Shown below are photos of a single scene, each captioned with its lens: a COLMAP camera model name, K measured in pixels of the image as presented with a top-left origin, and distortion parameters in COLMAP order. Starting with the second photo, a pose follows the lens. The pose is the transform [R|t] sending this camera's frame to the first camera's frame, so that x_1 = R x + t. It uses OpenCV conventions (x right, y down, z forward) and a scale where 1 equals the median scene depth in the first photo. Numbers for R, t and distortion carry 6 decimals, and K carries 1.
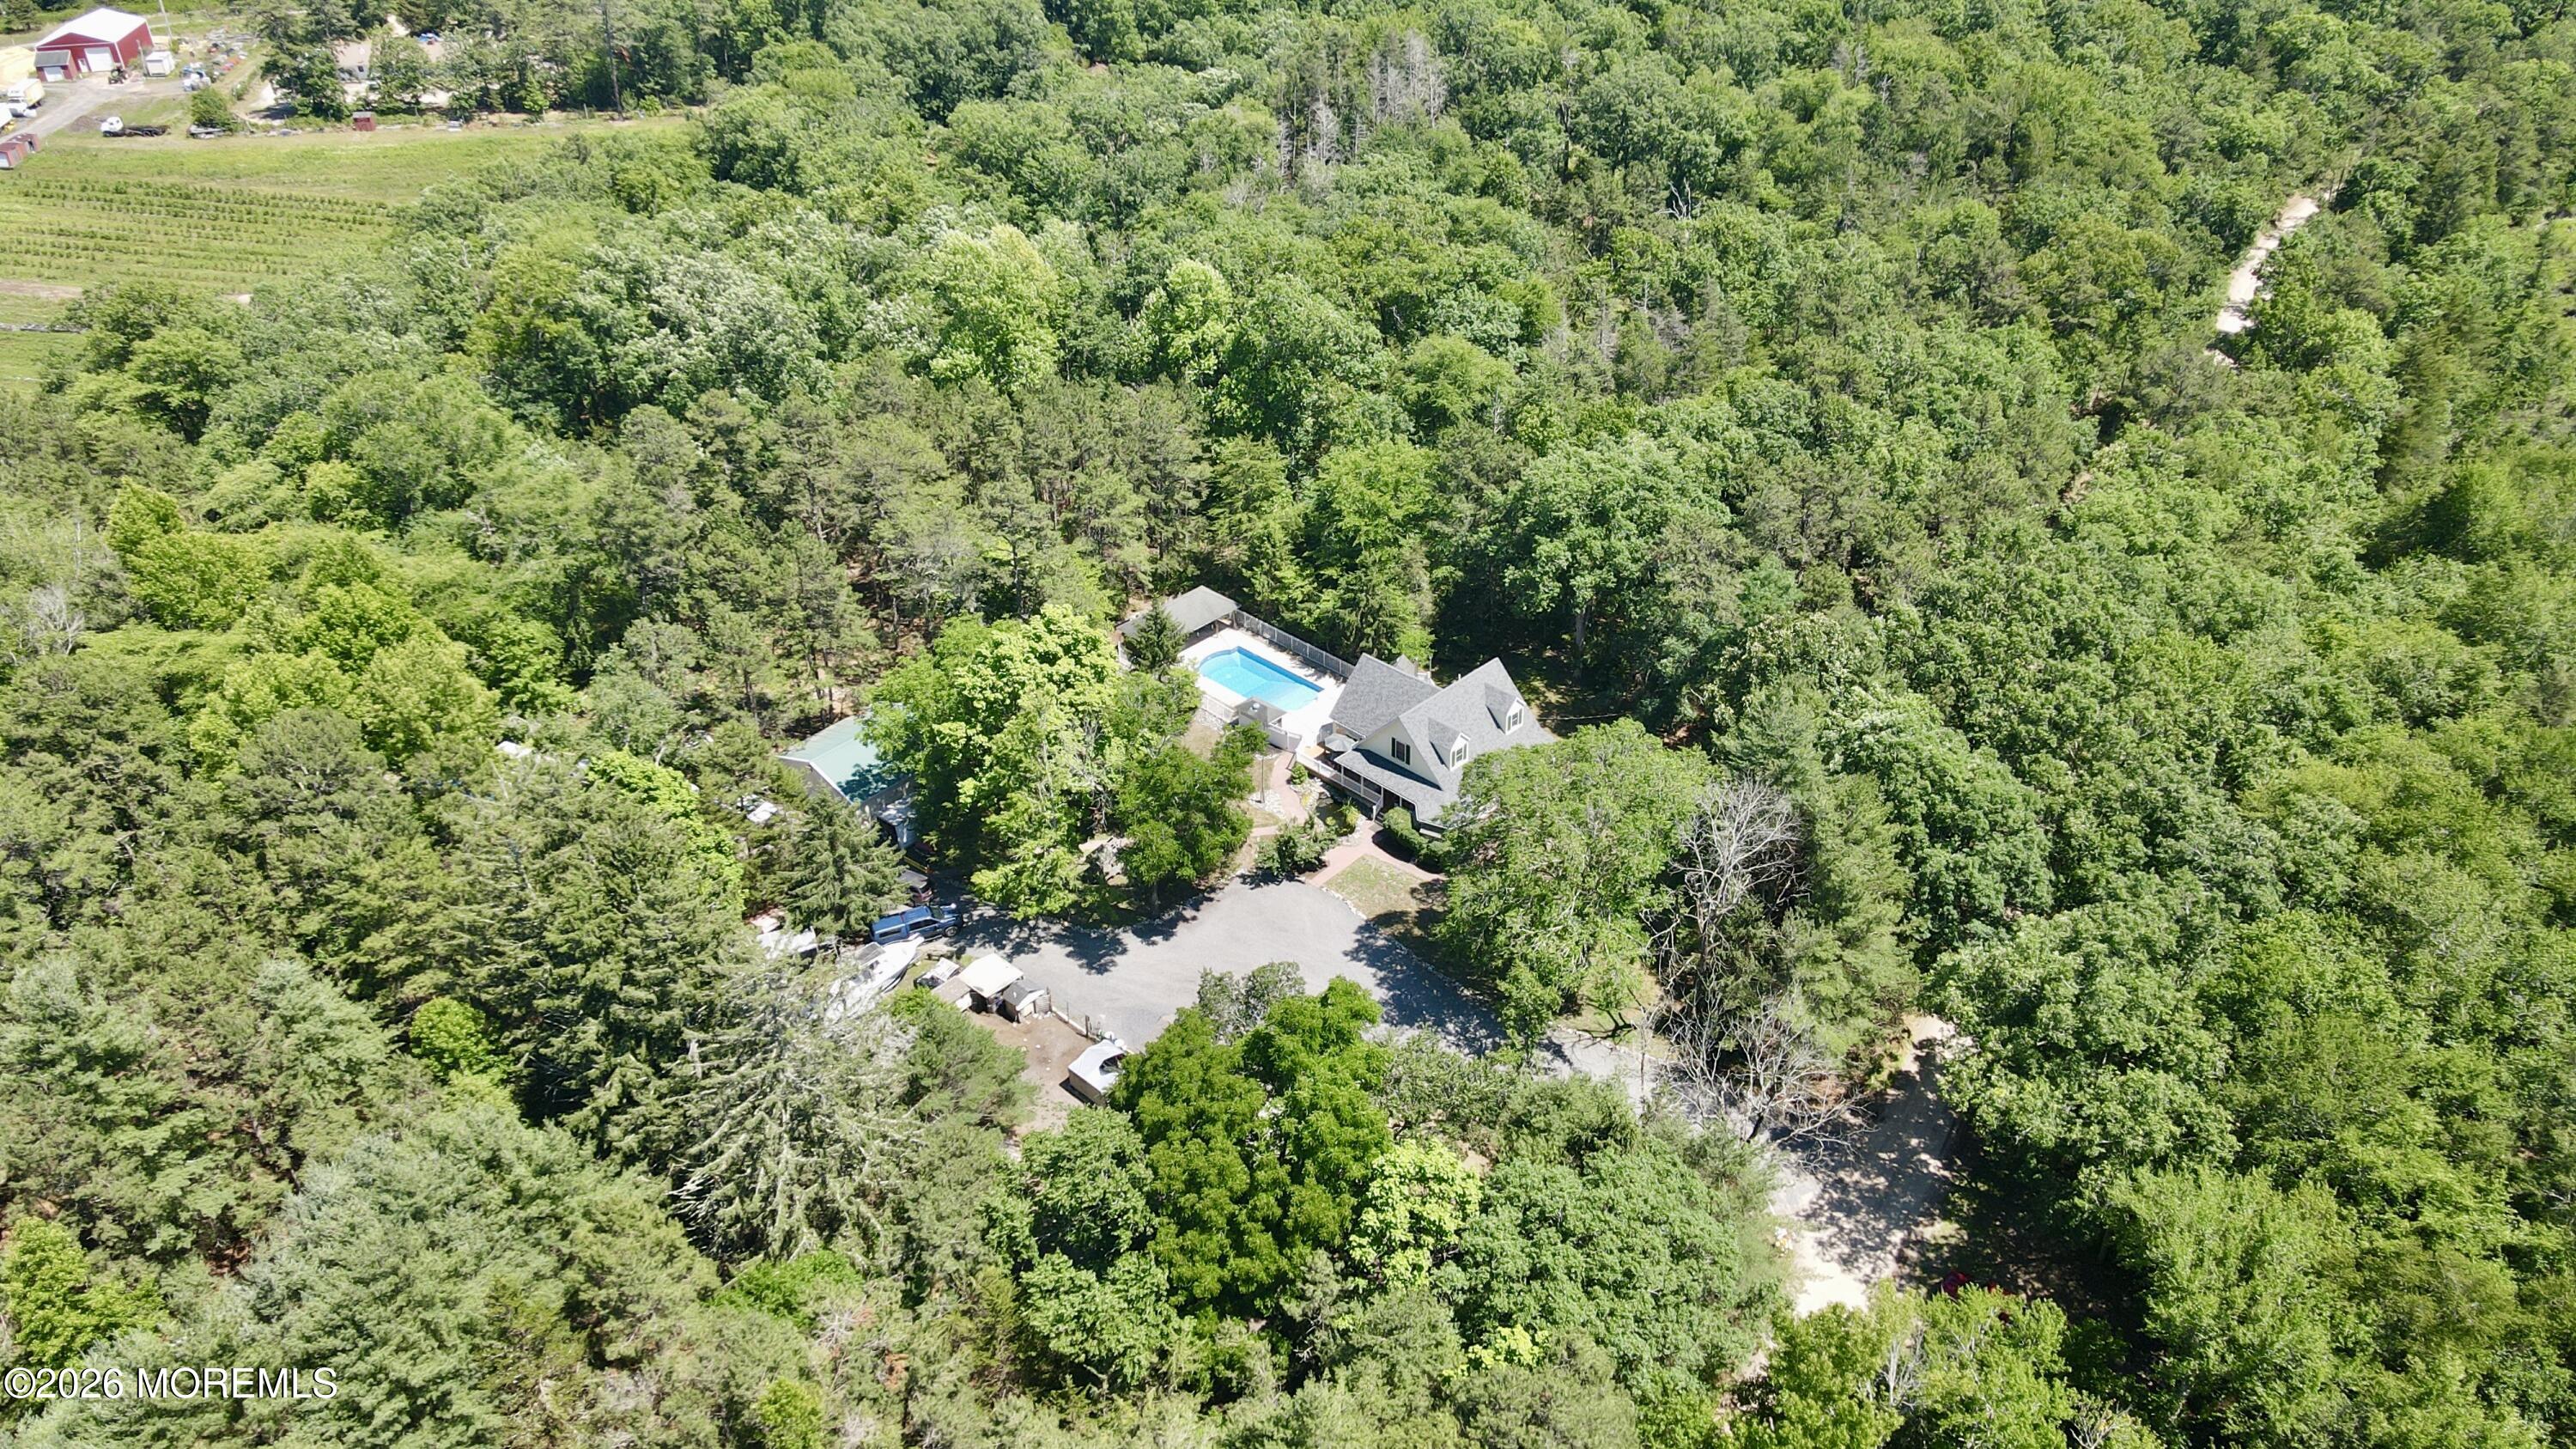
lens RADIAL K [[1894.2, 0, 1284.6], [0, 1894.2, 704.9], [0, 0, 1]] dist [-0.002166, 0.033812]
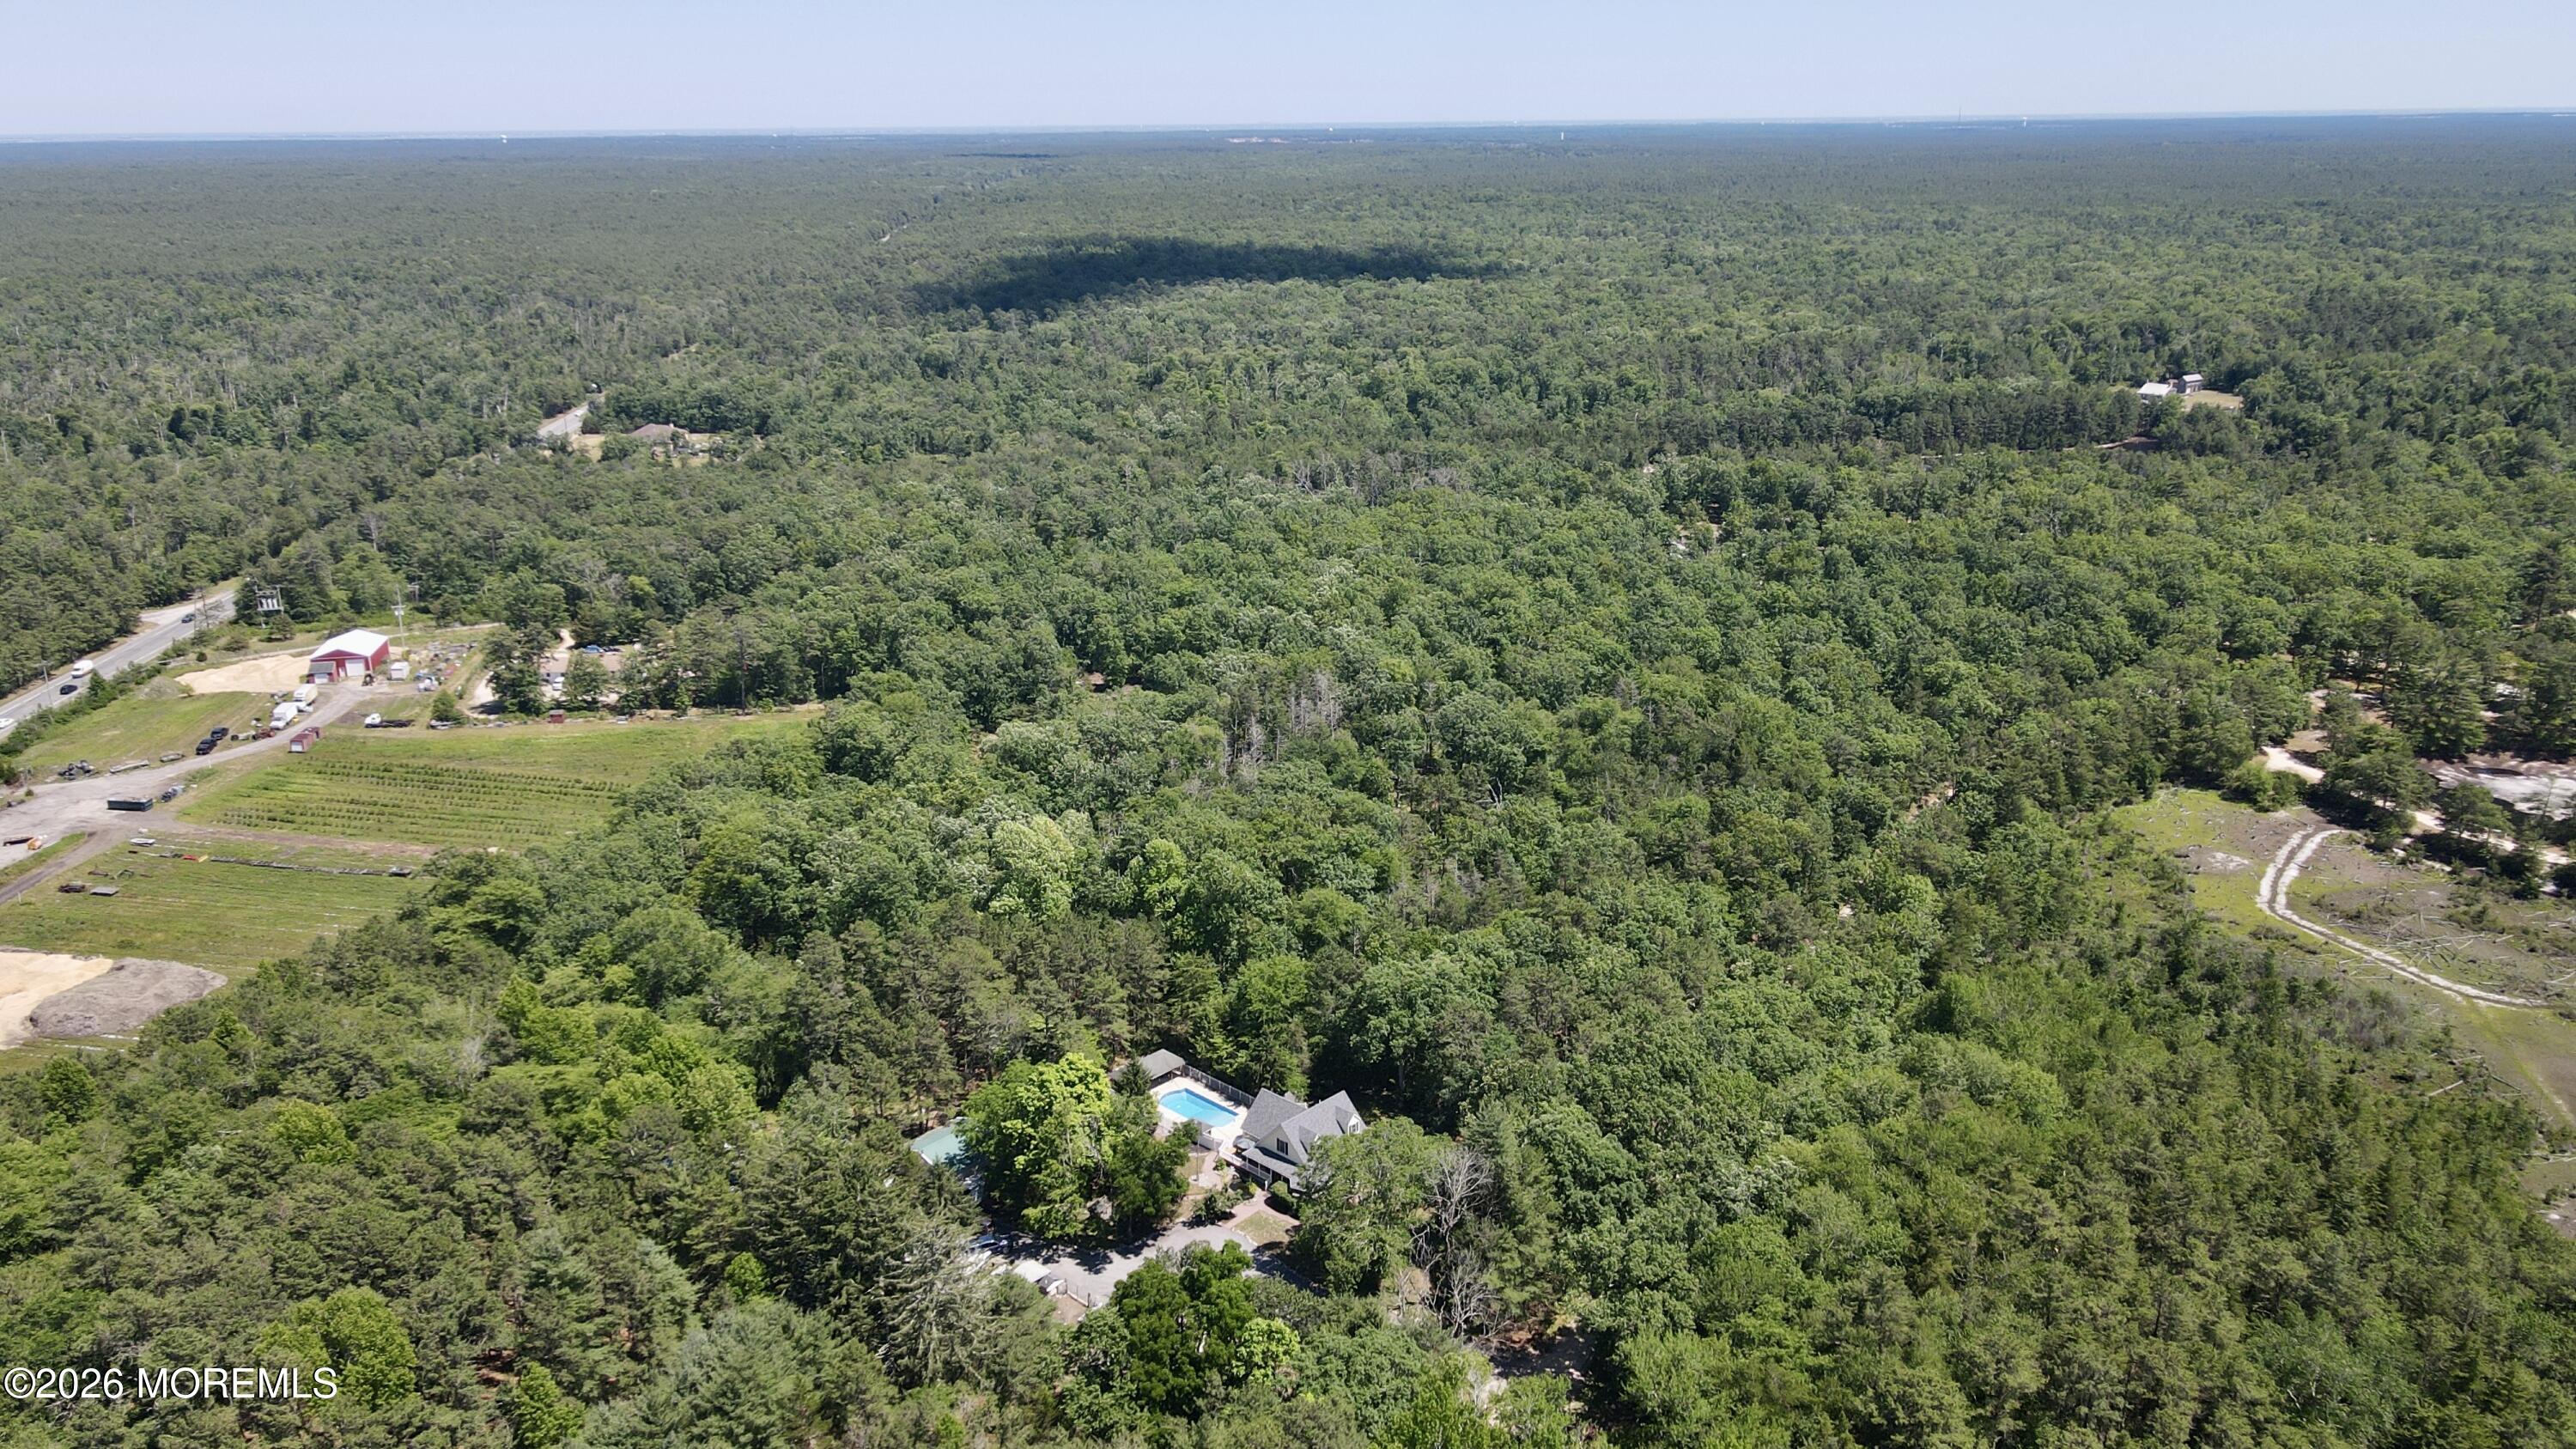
lens RADIAL K [[1894.2, 0, 1284.3], [0, 1894.2, 728.2], [0, 0, 1]] dist [-0.002166, 0.033812]
pose [[0.999846, 0.008477, 0.015353, 0.032728], [-0.004311, 0.967349, -0.253410, 0.083925], [-0.017000, 0.253305, 0.967237, -0.624500]]
